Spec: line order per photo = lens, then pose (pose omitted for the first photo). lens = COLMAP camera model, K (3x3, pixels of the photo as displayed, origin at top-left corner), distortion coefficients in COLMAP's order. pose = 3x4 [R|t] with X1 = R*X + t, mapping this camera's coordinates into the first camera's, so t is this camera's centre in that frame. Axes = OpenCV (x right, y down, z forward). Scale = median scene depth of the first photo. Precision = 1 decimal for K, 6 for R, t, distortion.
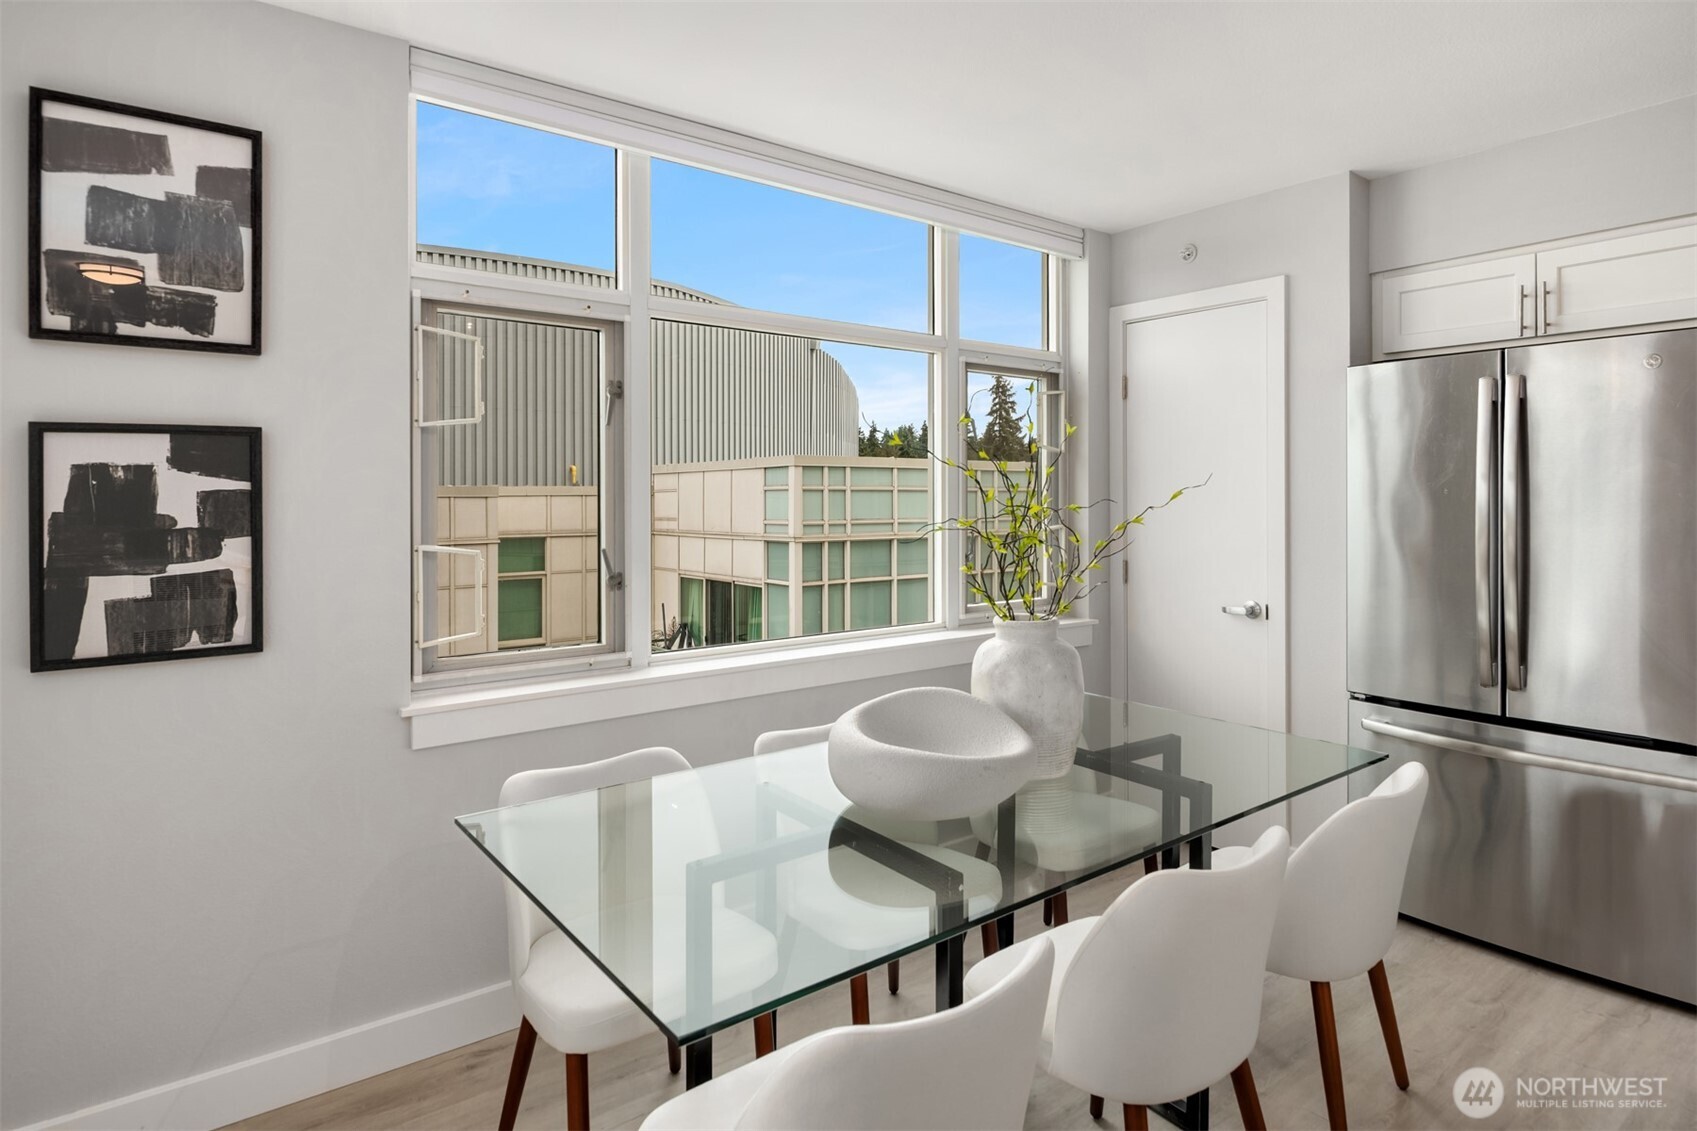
lens RADIAL K [[942.4, 0, 851.6], [0, 942.4, 490.1], [0, 0, 1]] dist [-0.005213, -0.001870]
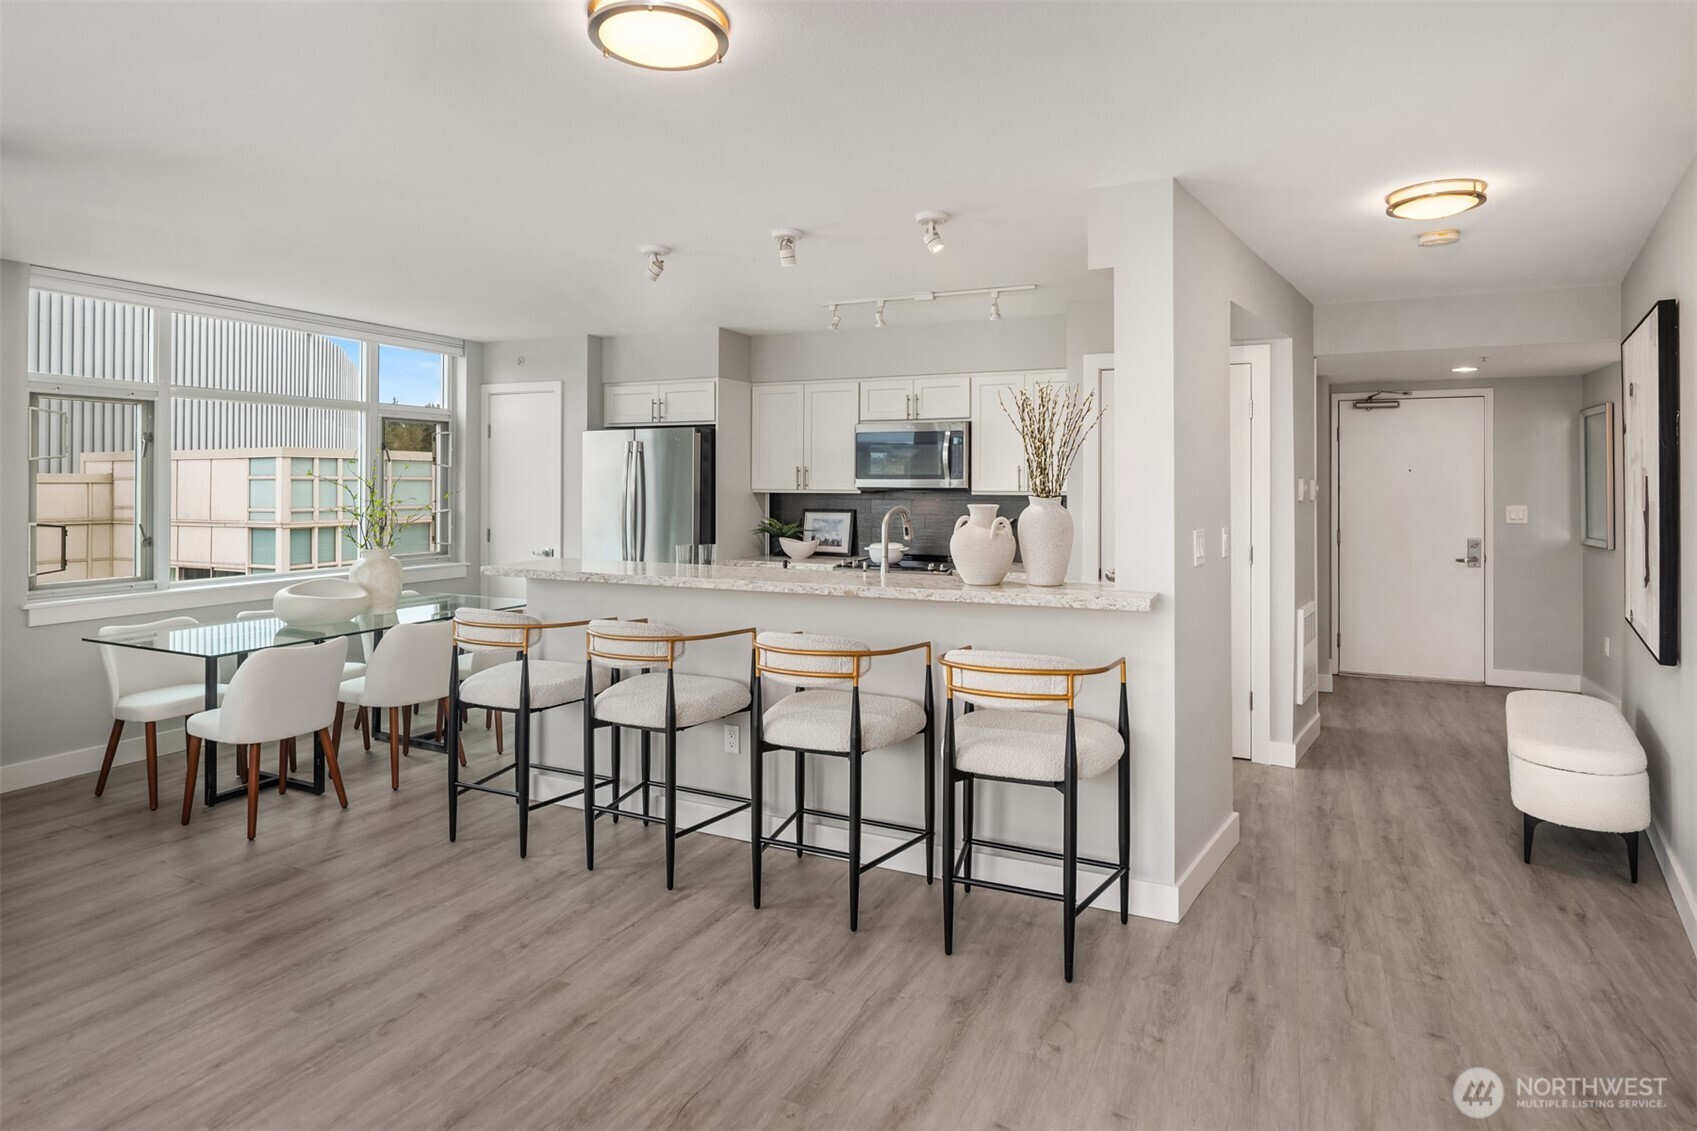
lens RADIAL K [[936.8, 0, 868.4], [0, 936.8, 470.6], [0, 0, 1]] dist [-0.004828, -0.002841]
pose [[0.881762, 0.010134, 0.471585, 0.169902], [-0.007759, 0.999946, -0.006981, -0.053162], [-0.471630, 0.002497, 0.881793, -1.657680]]
